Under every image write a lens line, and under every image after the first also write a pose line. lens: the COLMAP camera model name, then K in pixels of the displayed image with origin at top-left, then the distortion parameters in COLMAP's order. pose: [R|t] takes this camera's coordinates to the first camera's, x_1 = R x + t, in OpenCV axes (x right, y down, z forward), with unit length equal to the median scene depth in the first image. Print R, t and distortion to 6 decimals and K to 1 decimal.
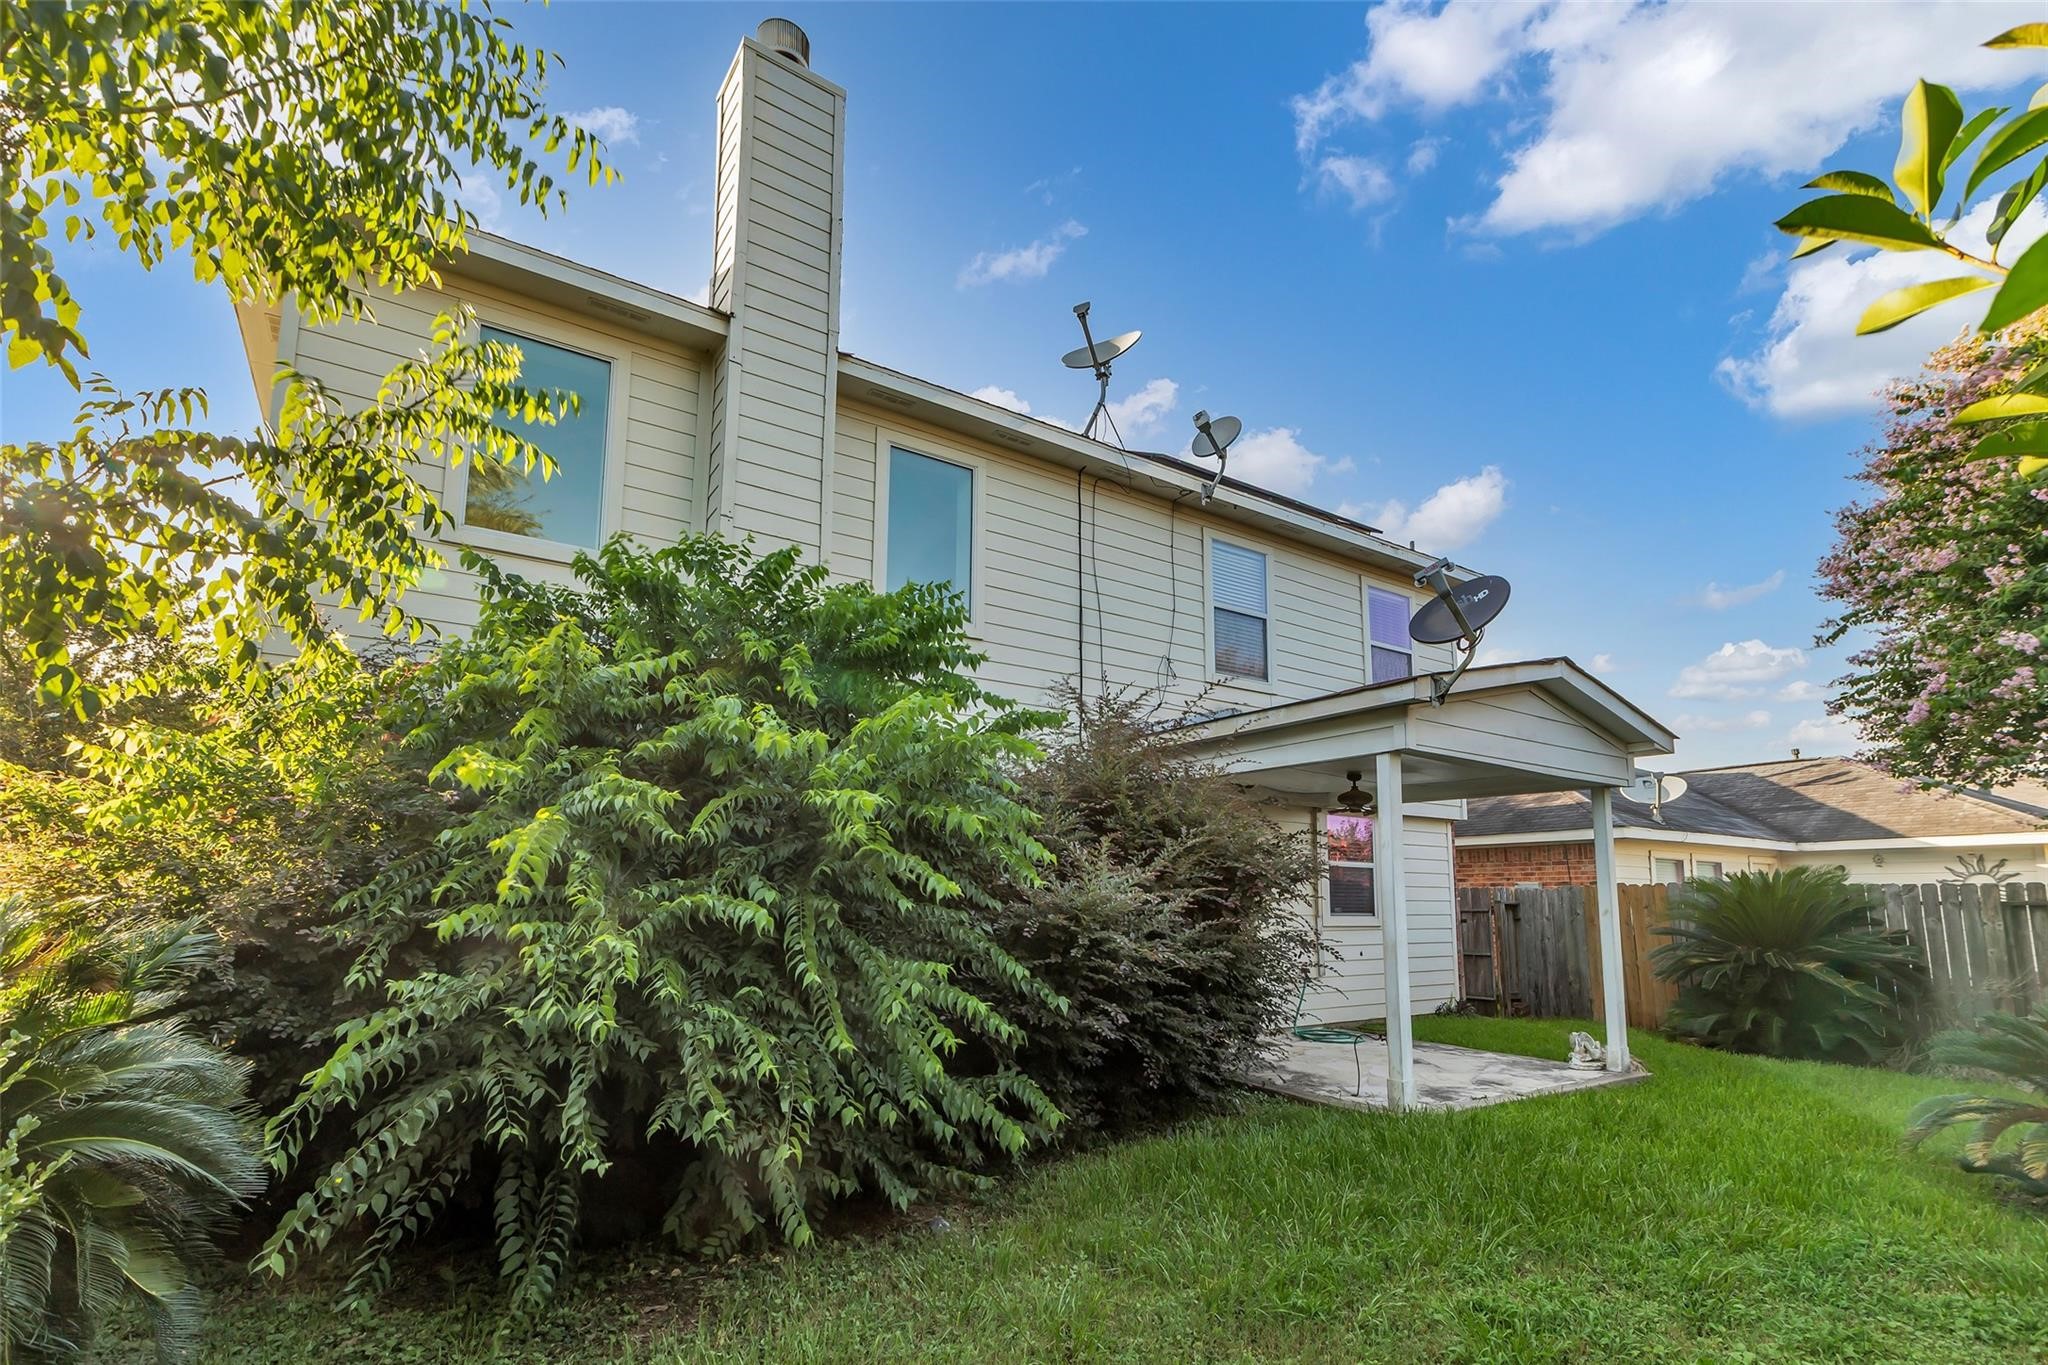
lens RADIAL K [[934.6, 0, 1038.0], [0, 934.6, 762.3], [0, 0, 1]] dist [-0.010911, 0.000095]
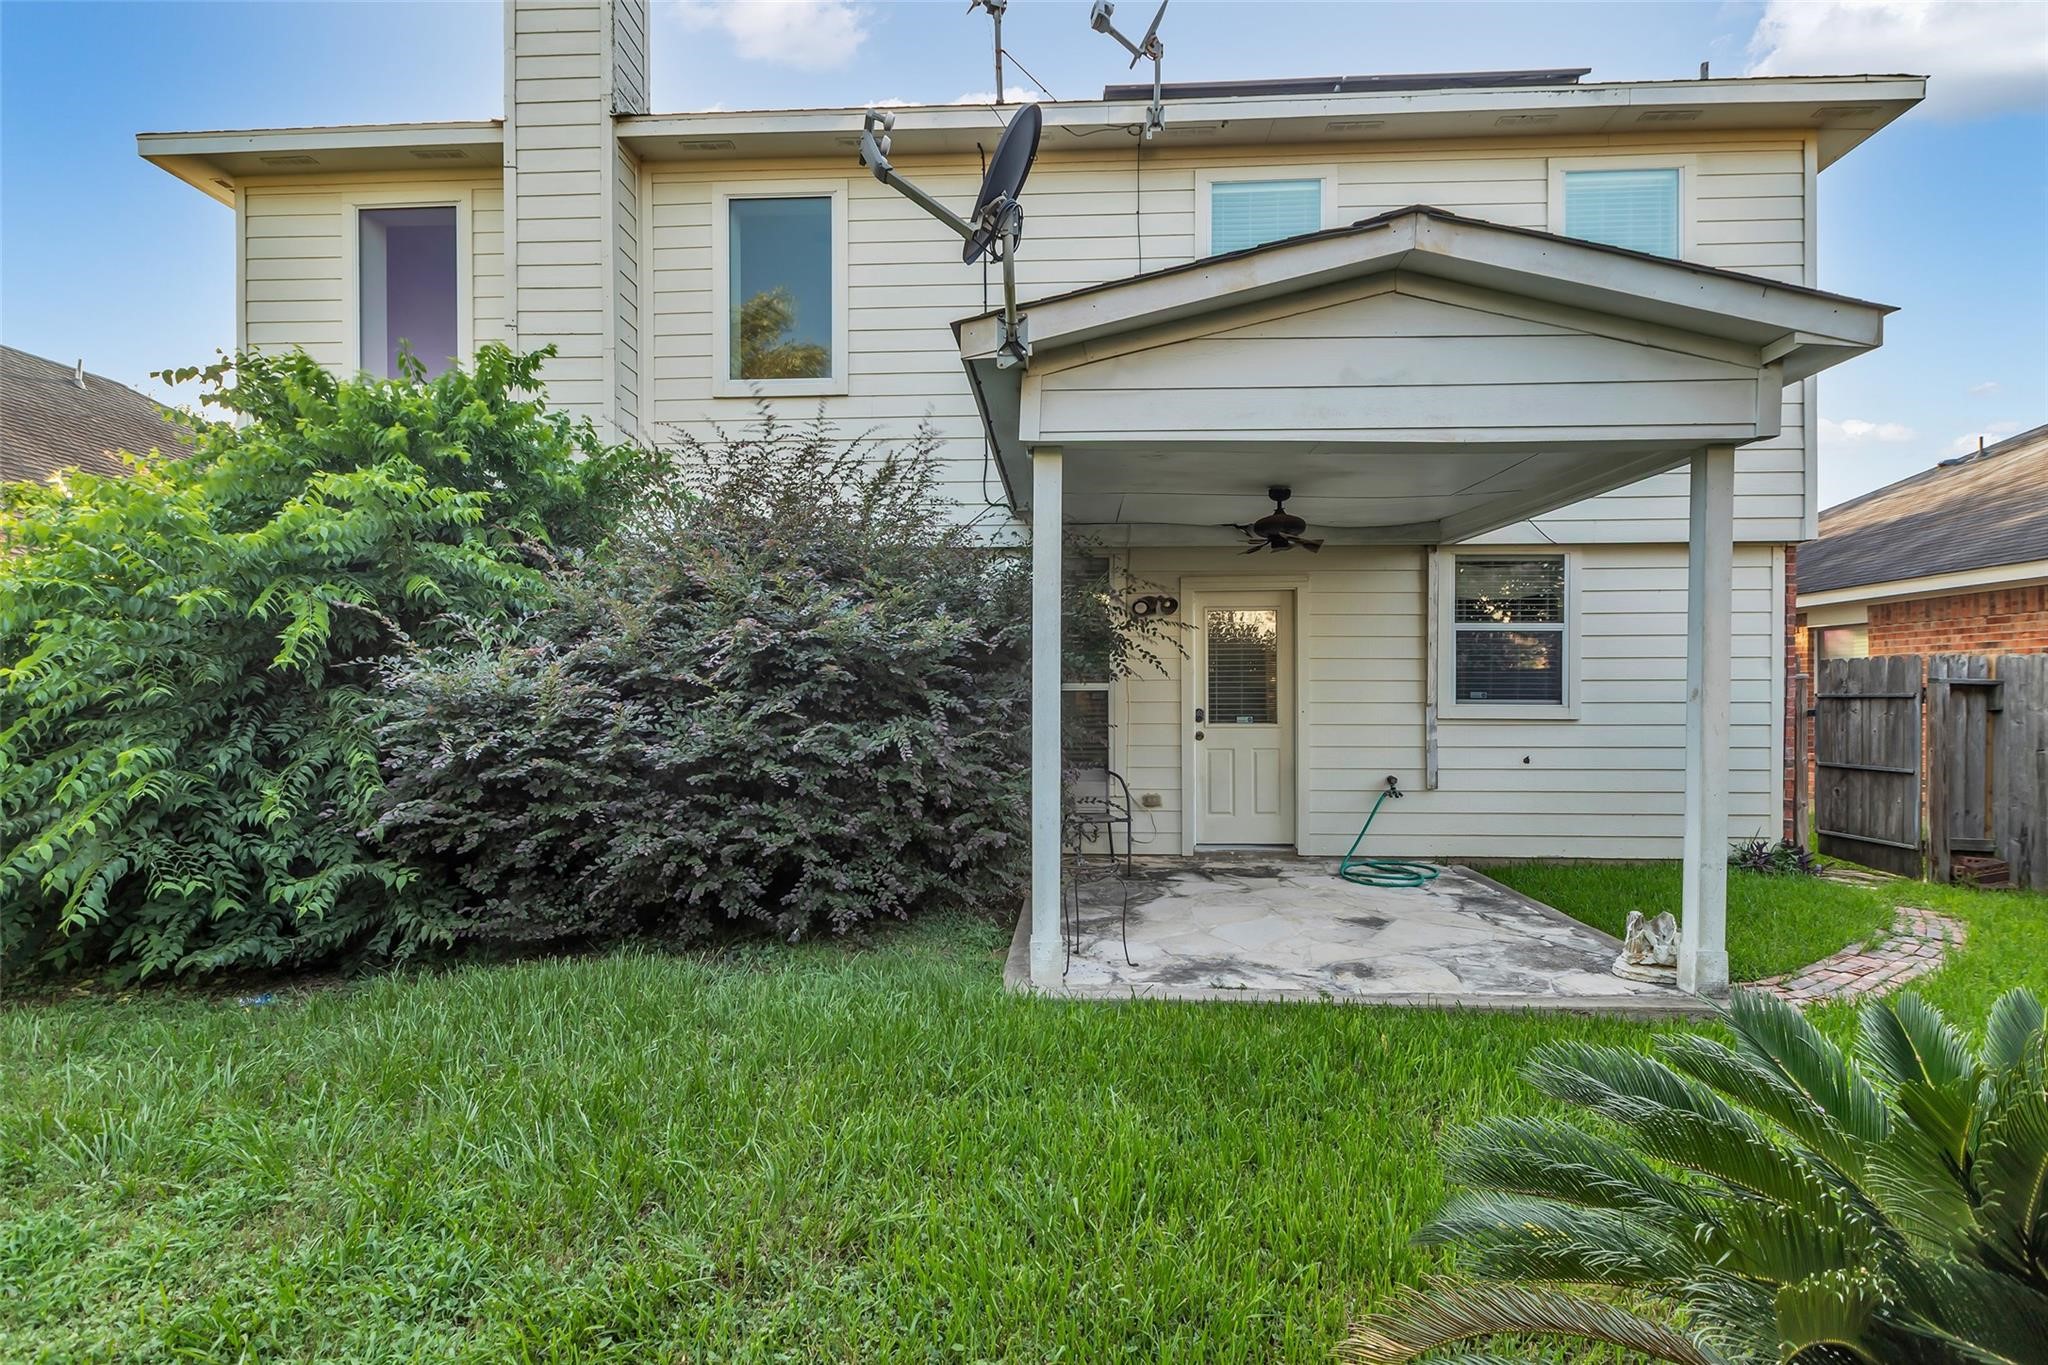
lens RADIAL K [[915.0, 0, 1034.6], [0, 915.0, 686.7], [0, 0, 1]] dist [0.002338, 0.000616]
pose [[0.805151, -0.014215, -0.592899, 0.520579], [0.094480, 0.990020, 0.104566, 0.060199], [0.585496, -0.140209, 0.798459, 0.327200]]
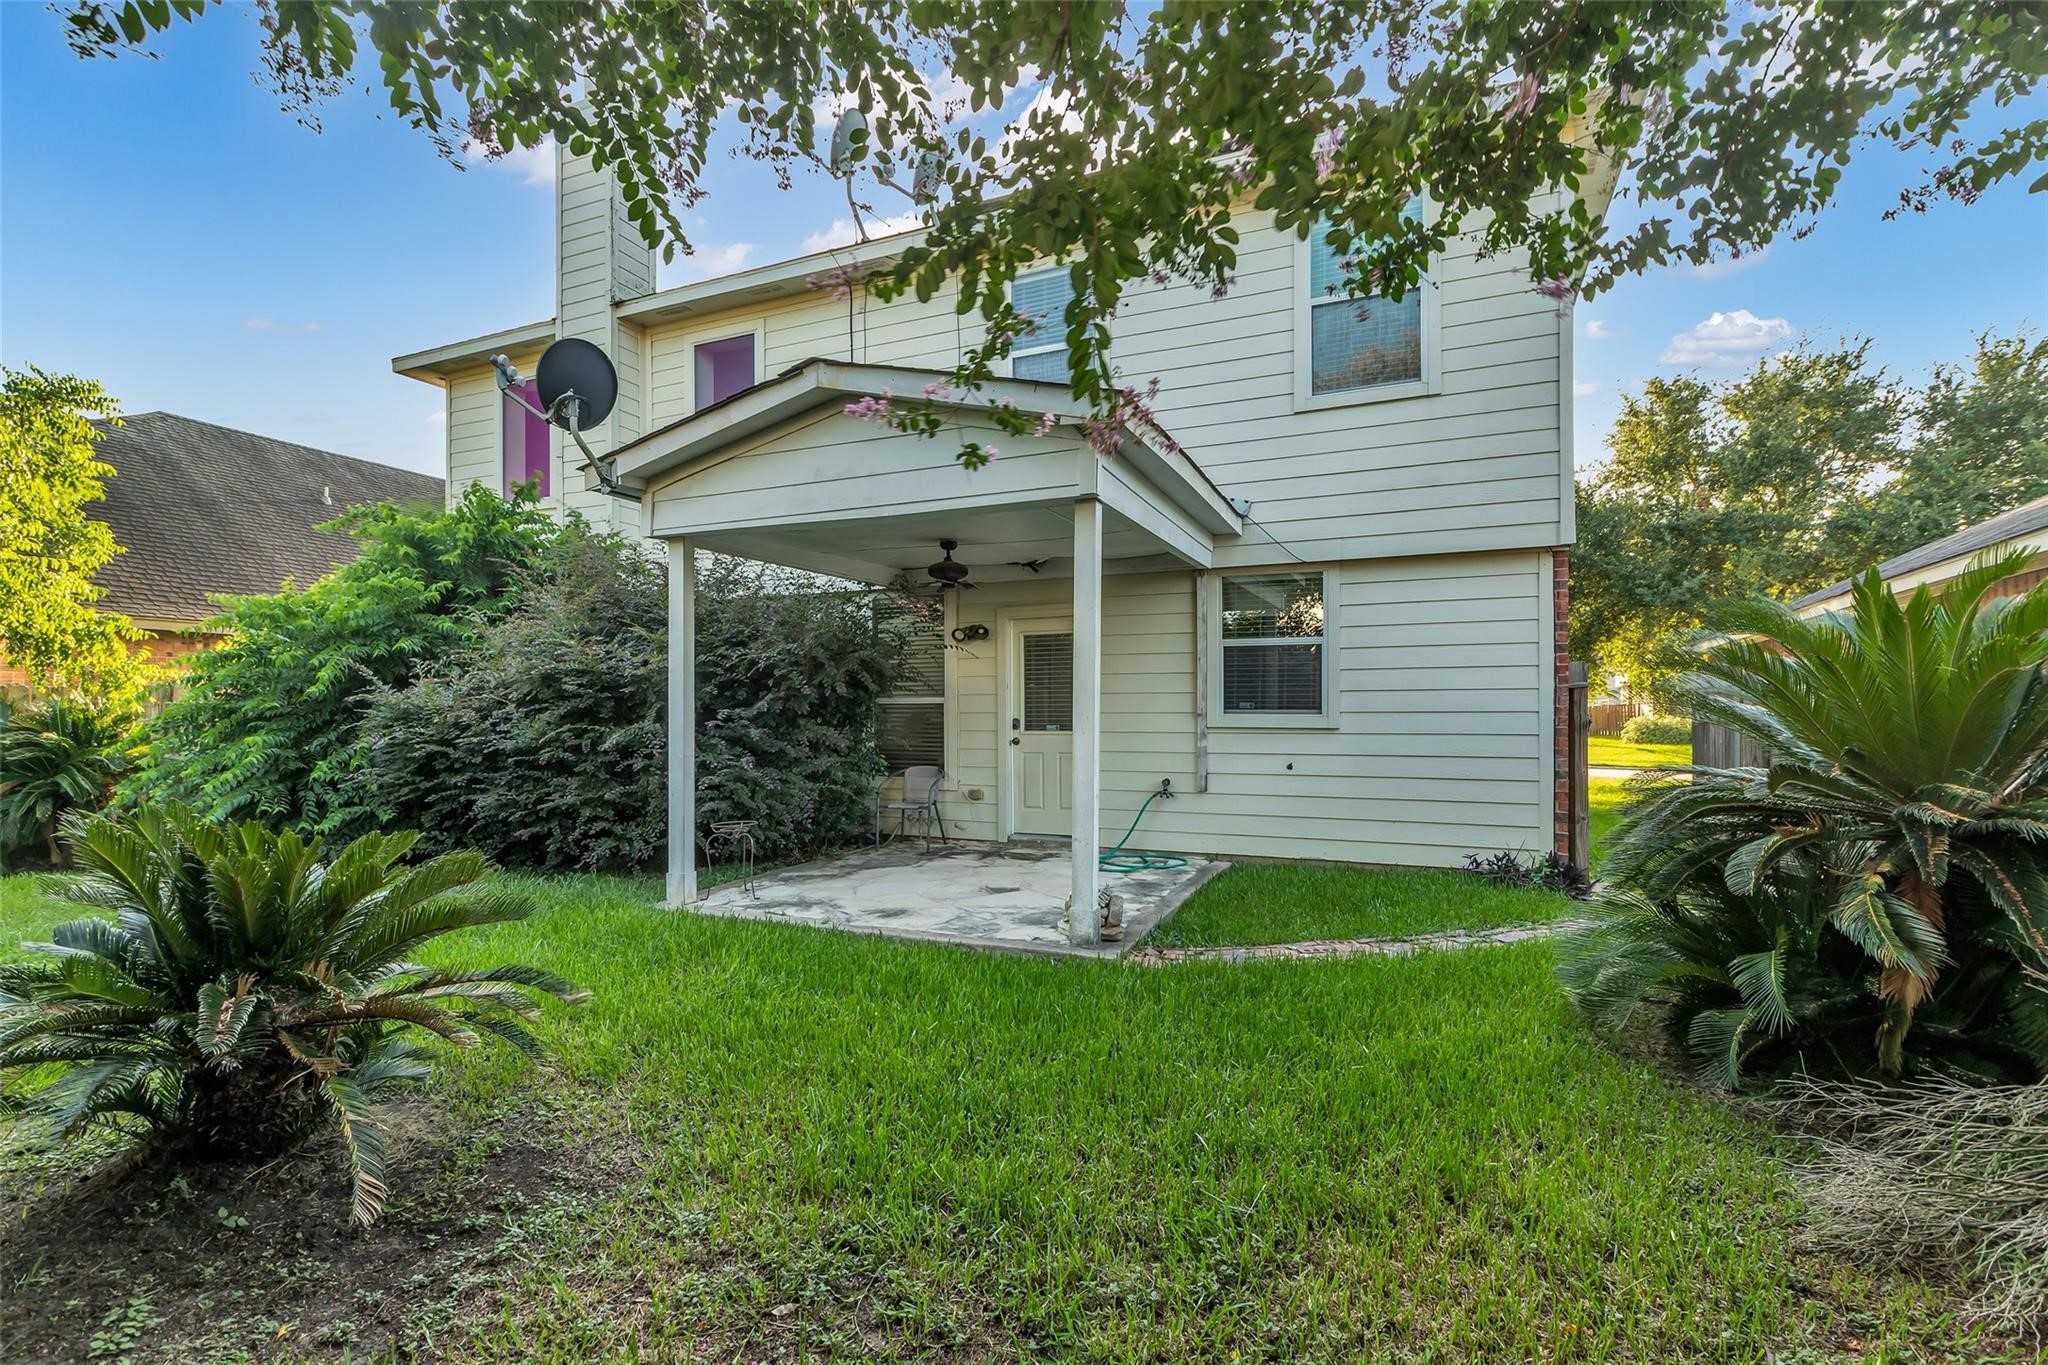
lens RADIAL K [[922.0, 0, 1024.0], [0, 922.0, 682.5], [0, 0, 1]] dist [0.002606, 0.000184]
pose [[0.546097, -0.037126, -0.836899, 0.946853], [0.130165, 0.990645, 0.040989, 0.100798], [0.827548, -0.131318, 0.545821, 0.533564]]
